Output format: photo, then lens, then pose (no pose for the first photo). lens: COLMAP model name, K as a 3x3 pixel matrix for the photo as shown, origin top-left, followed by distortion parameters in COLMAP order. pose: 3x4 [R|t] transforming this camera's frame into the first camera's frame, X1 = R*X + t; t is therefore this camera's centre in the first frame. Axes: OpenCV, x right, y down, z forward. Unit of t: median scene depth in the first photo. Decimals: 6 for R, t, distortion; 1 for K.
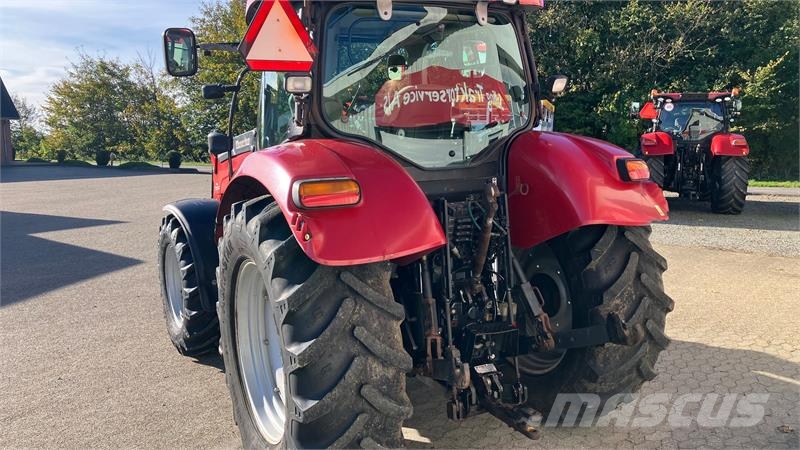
lens RADIAL K [[647.5, 0, 402.9], [0, 647.5, 227.0], [0, 0, 1]] dist [-0.003863, 0.021172]
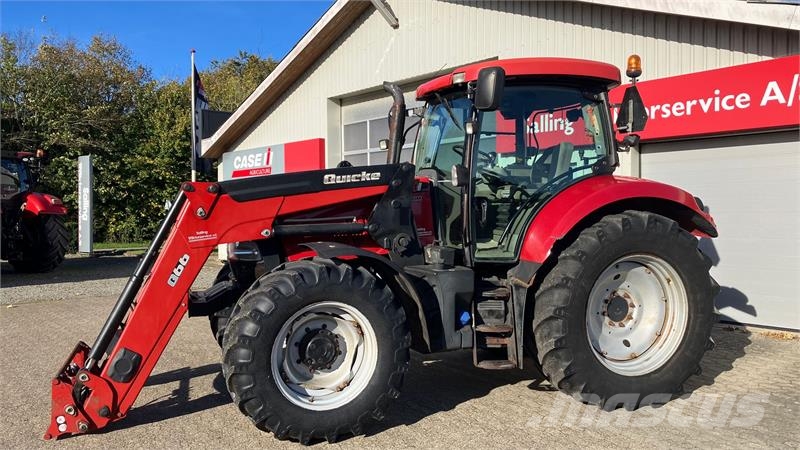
lens RADIAL K [[647.5, 0, 399.5], [0, 647.5, 224.8], [0, 0, 1]] dist [-0.003863, 0.021172]
pose [[0.177547, -0.019894, 0.983911, -1.819325], [0.129878, 0.991524, -0.003389, -0.090576], [-0.975504, 0.128391, 0.178626, 1.289044]]
